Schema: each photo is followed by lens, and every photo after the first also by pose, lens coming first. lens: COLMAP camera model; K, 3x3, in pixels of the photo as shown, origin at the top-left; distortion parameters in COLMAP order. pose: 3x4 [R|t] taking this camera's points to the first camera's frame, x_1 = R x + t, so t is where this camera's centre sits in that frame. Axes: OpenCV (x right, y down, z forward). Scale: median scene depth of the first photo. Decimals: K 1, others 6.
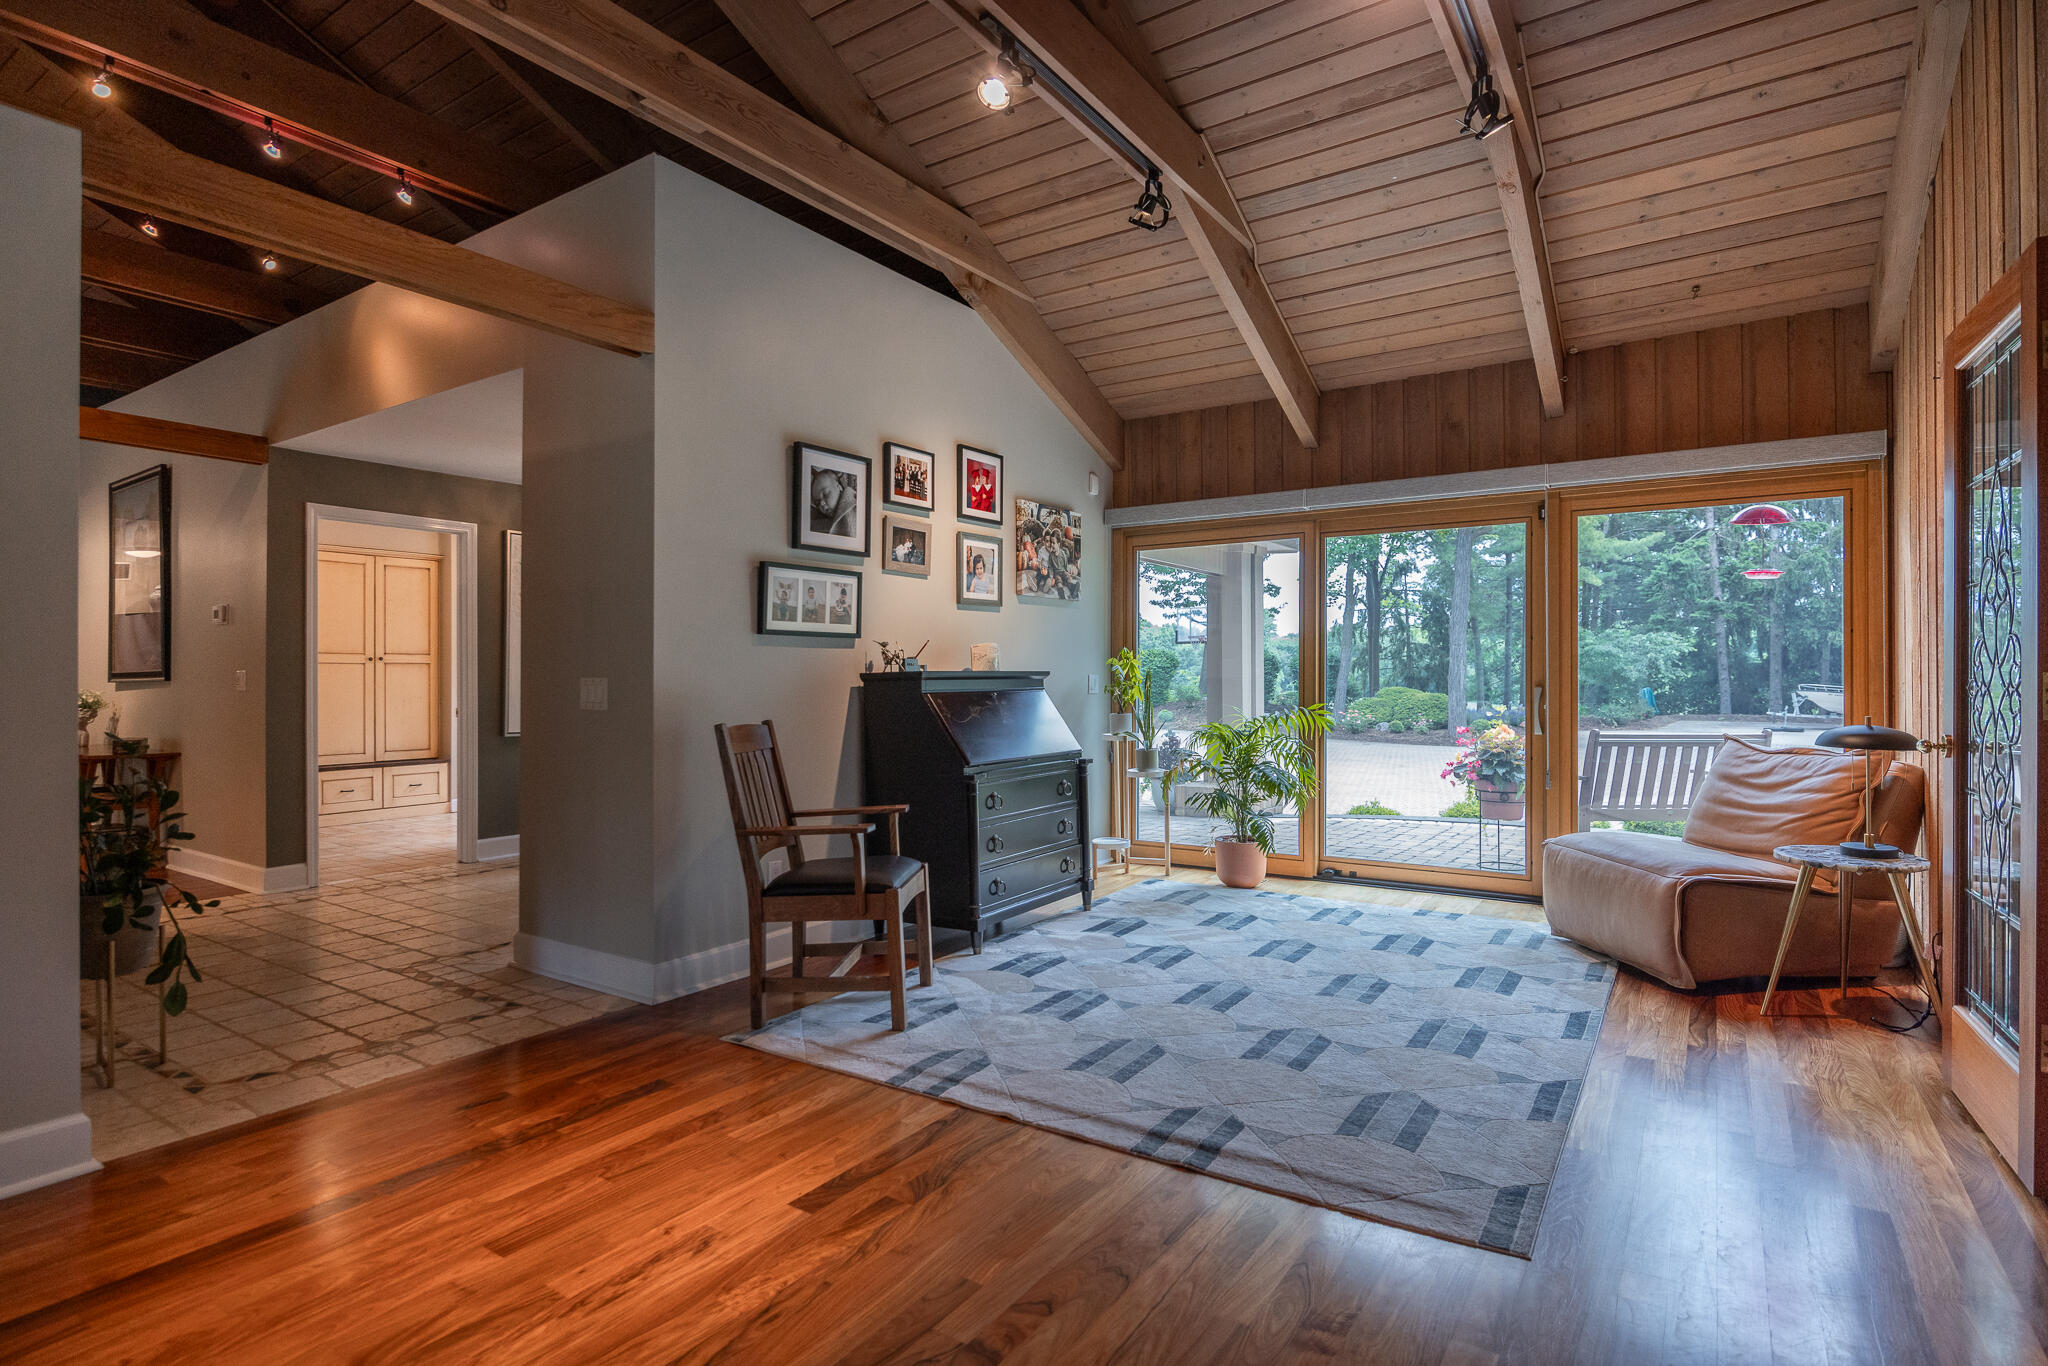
lens RADIAL K [[1045.9, 0, 1032.0], [0, 1045.9, 679.6], [0, 0, 1]] dist [-0.001490, -0.000563]
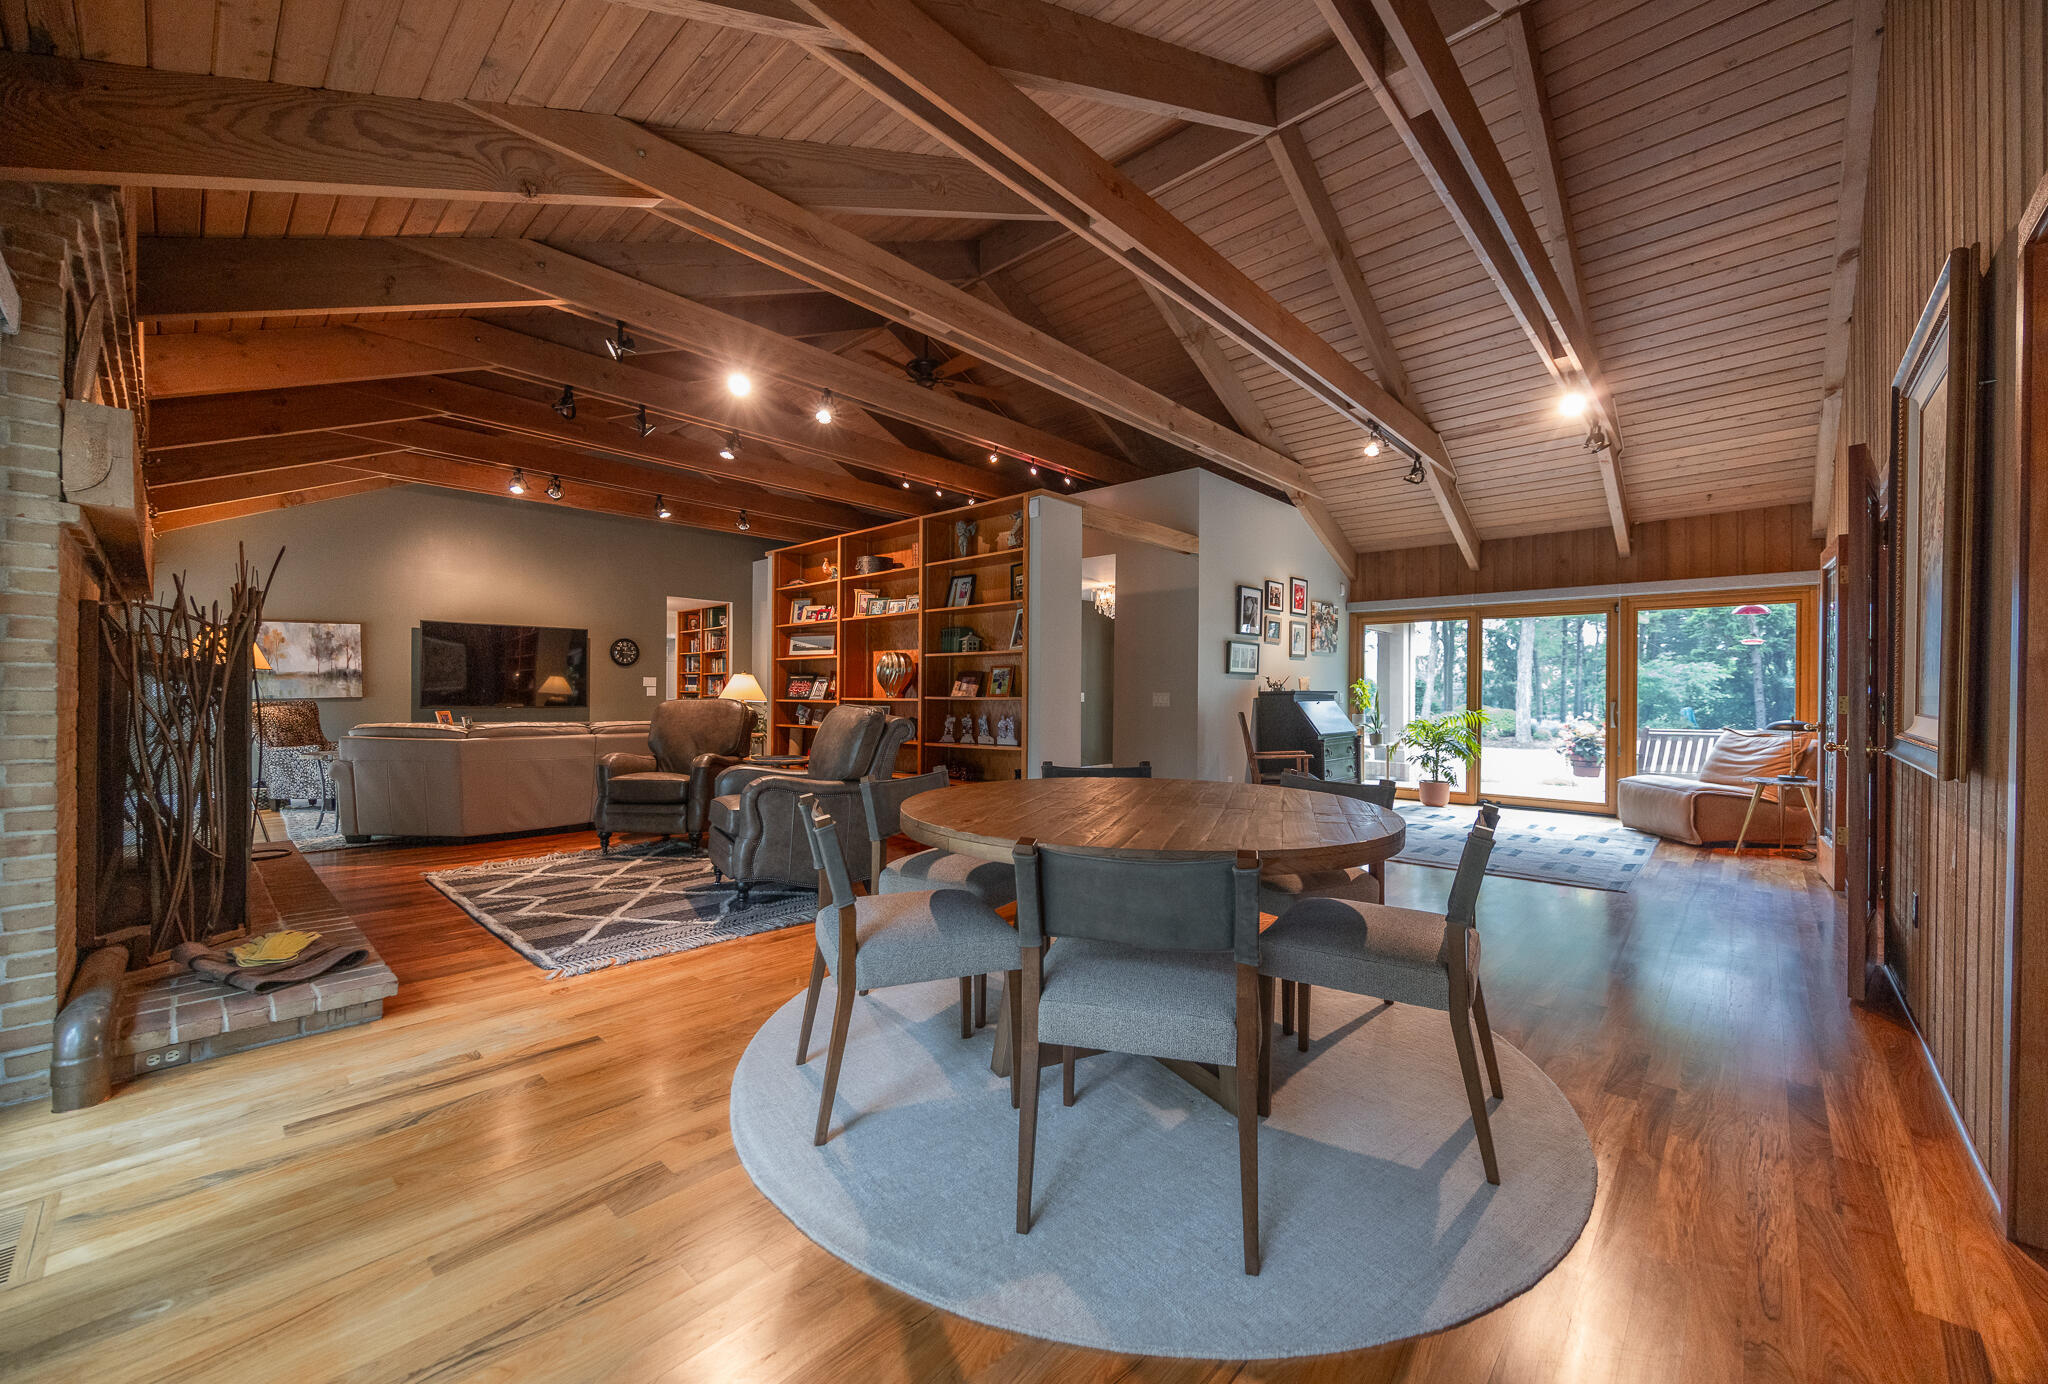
lens RADIAL K [[792.7, 0, 1015.6], [0, 792.7, 693.6], [0, 0, 1]] dist [-0.000807, -0.000096]
pose [[0.984890, 0.009731, -0.172908, -0.343823], [-0.009994, 0.999950, -0.000651, 0.003875], [0.172893, 0.002369, 0.984938, -0.615235]]
